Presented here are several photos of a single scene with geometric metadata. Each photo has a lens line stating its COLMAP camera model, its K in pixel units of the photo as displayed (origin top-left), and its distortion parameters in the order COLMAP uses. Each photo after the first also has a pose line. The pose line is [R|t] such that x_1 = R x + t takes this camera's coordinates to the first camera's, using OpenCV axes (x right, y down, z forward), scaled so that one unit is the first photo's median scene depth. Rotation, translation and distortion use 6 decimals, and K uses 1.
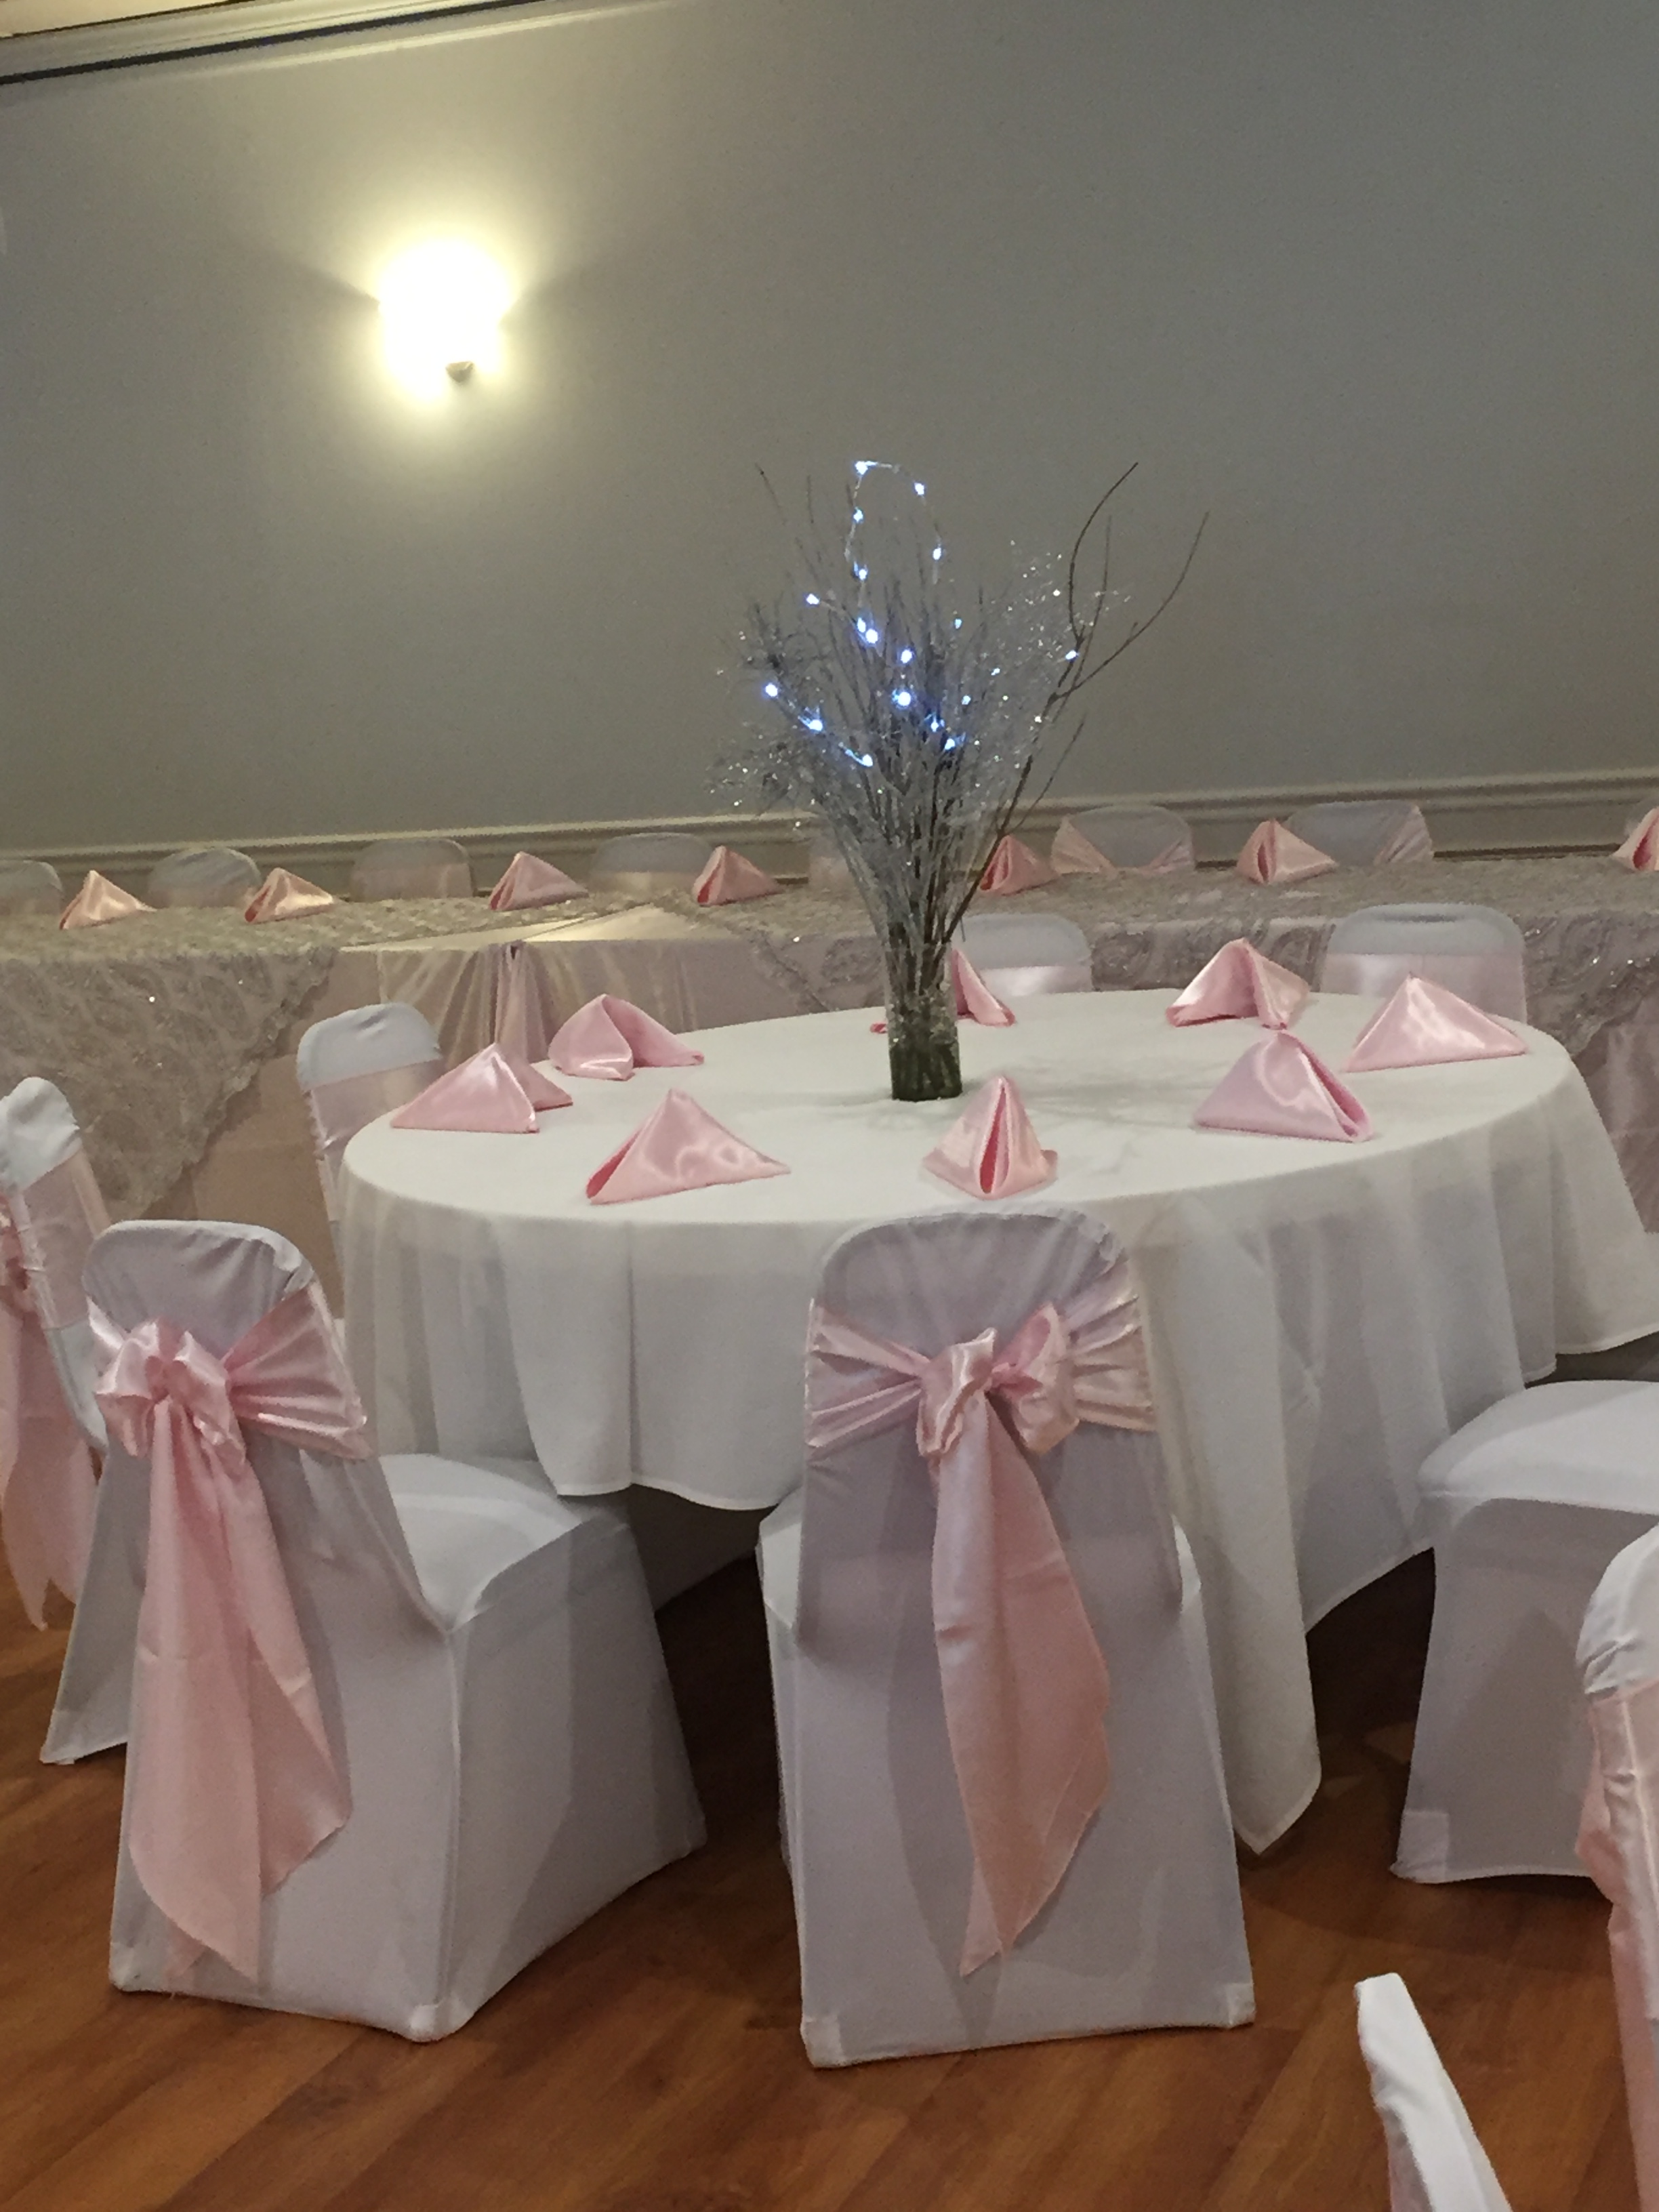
lens RADIAL K [[3558.7, 0, 829.5], [0, 3558.7, 1106.0], [0, 0, 1]] dist [0.019463, 0.095565]
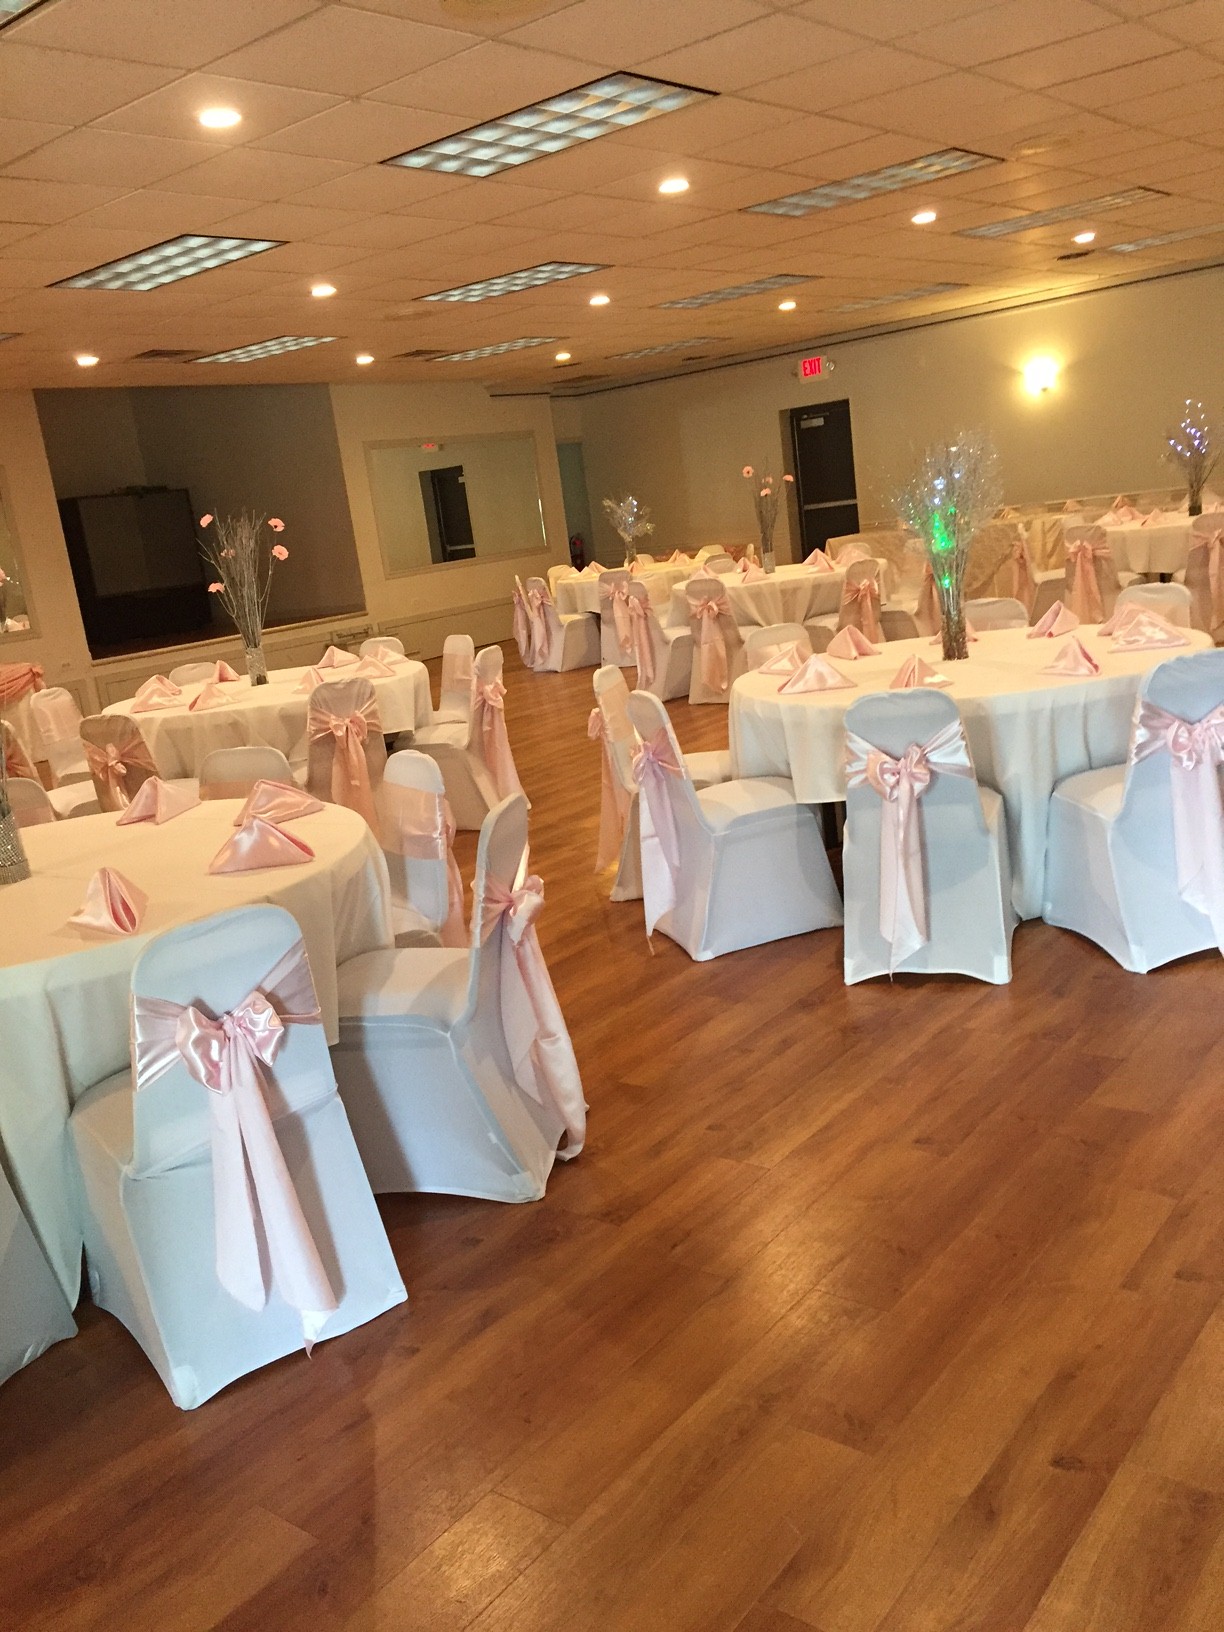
lens RADIAL K [[1384.8, 0, 612.0], [0, 1384.8, 816.0], [0, 0, 1]] dist [0.112286, -0.001449]
pose [[0.960793, 0.025052, -0.276134, -0.271230], [0.000258, 0.995828, 0.091246, 0.314644], [0.277268, -0.087740, 0.956778, -1.716517]]
